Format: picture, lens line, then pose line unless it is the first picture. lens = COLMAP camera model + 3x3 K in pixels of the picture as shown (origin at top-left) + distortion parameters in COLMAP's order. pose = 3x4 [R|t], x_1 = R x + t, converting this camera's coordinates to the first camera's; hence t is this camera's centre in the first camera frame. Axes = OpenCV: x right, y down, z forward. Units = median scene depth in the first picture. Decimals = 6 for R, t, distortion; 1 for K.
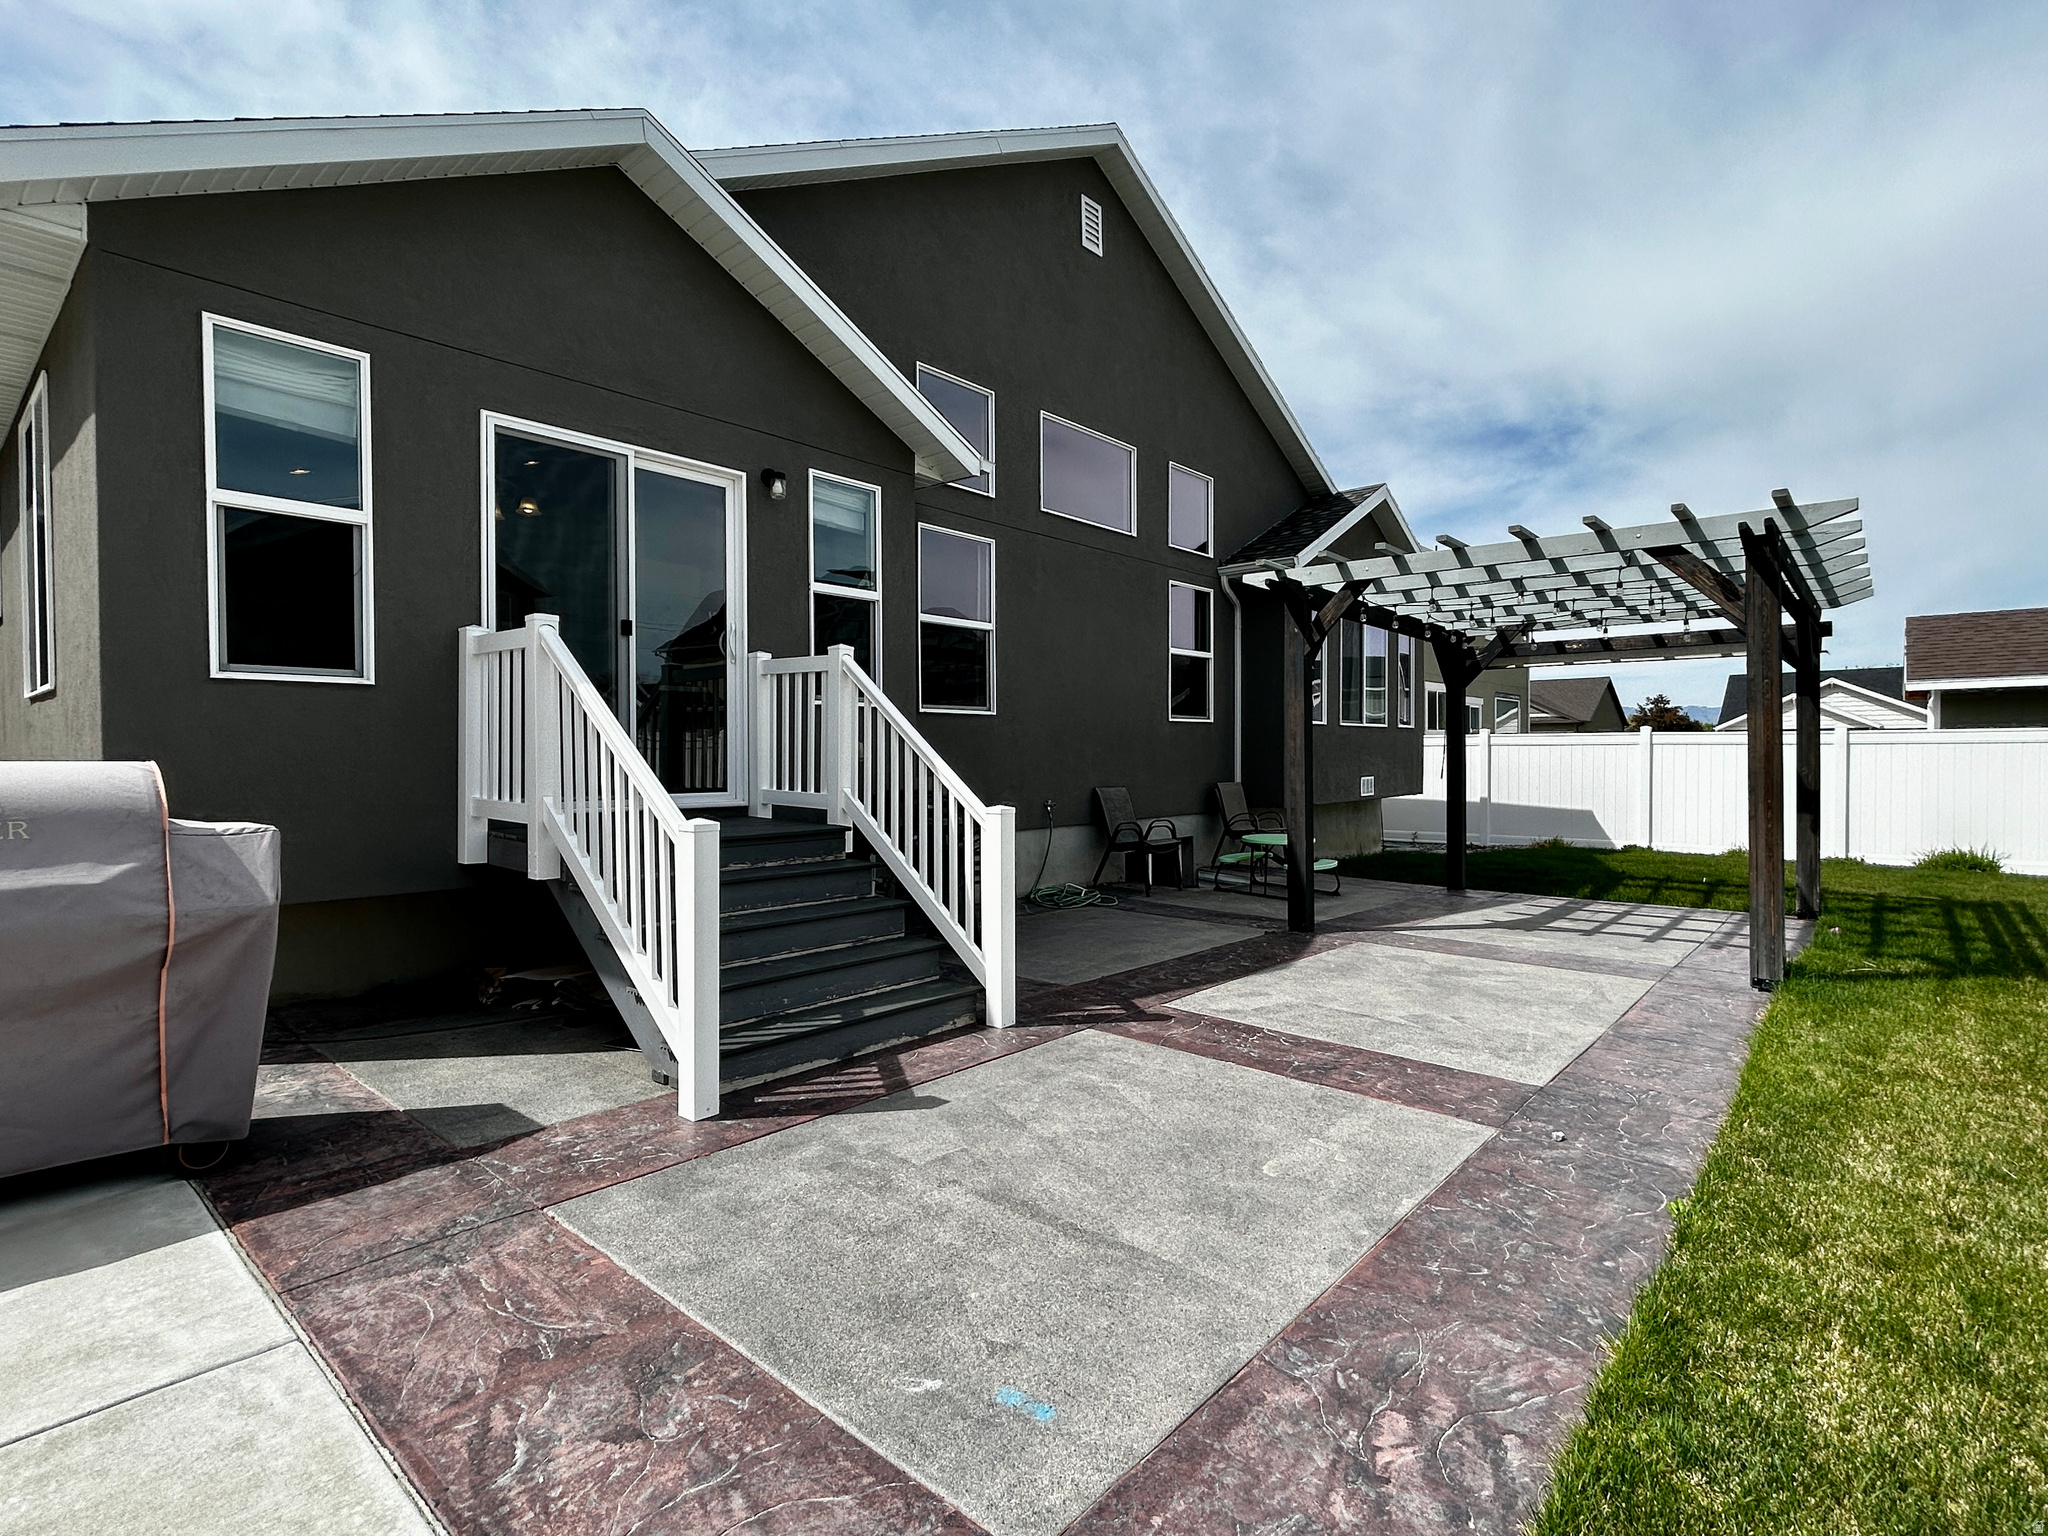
lens RADIAL K [[1001.6, 0, 1024.0], [0, 1001.6, 768.0], [0, 0, 1]] dist [0.023813, -0.000038]
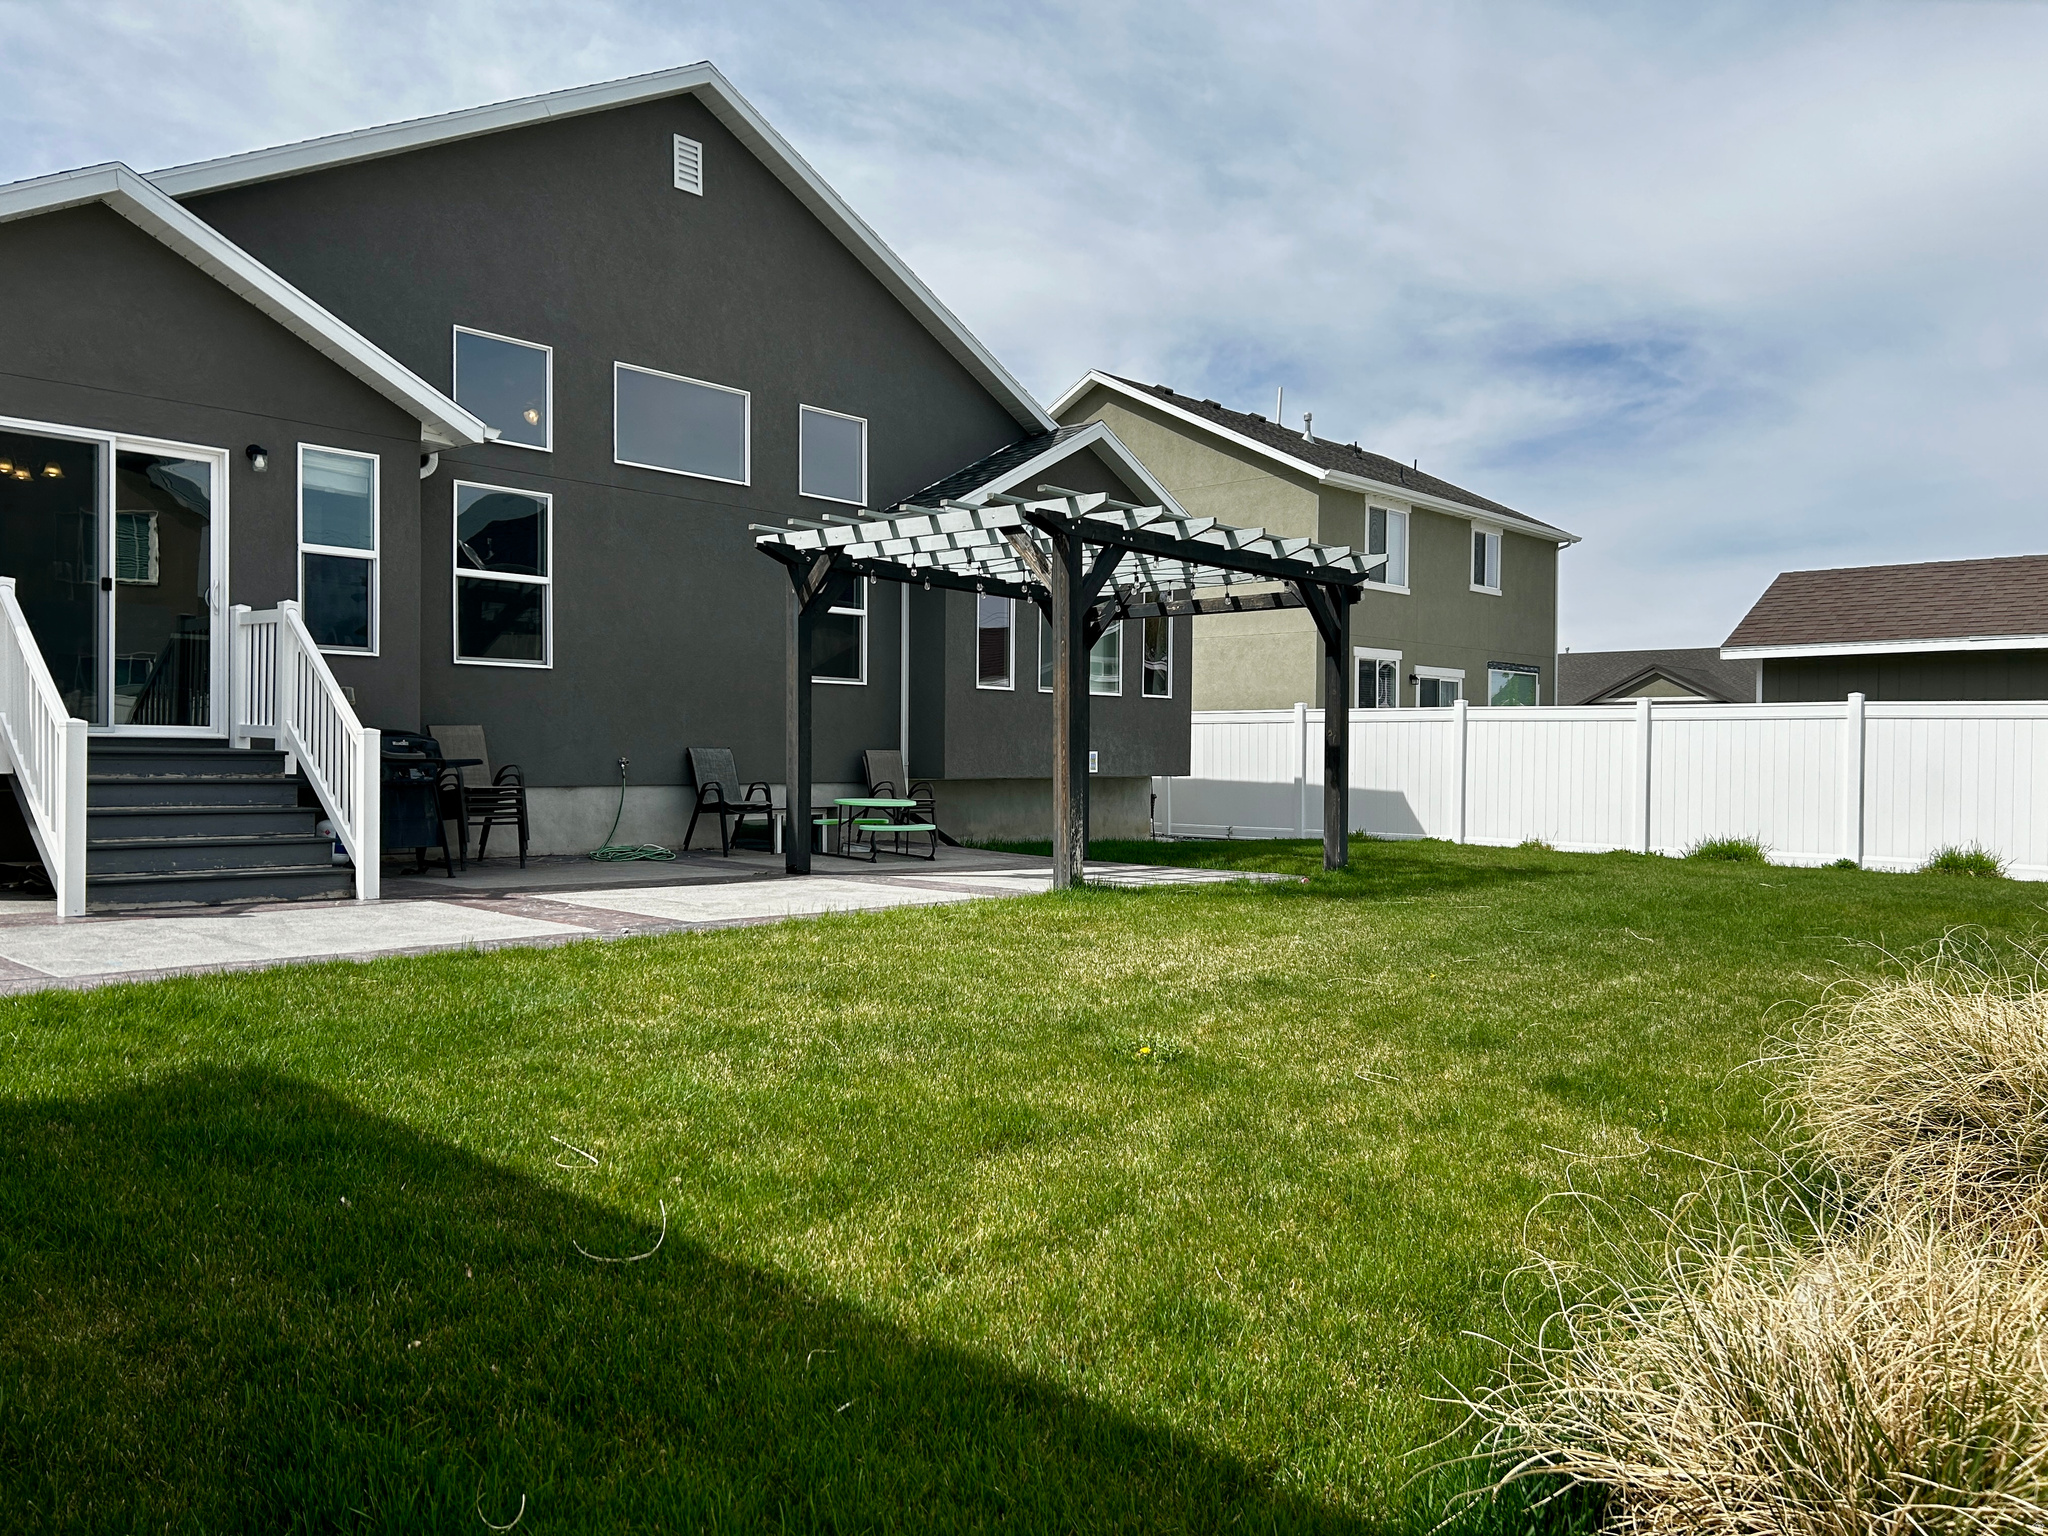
lens RADIAL K [[1572.4, 0, 1024.0], [0, 1572.4, 768.0], [0, 0, 1]] dist [0.059231, -0.000978]
pose [[0.999676, 0.012211, -0.022314, 0.681935], [-0.012321, 0.999913, -0.004804, 0.069190], [0.022254, 0.005077, 0.999739, -0.813707]]
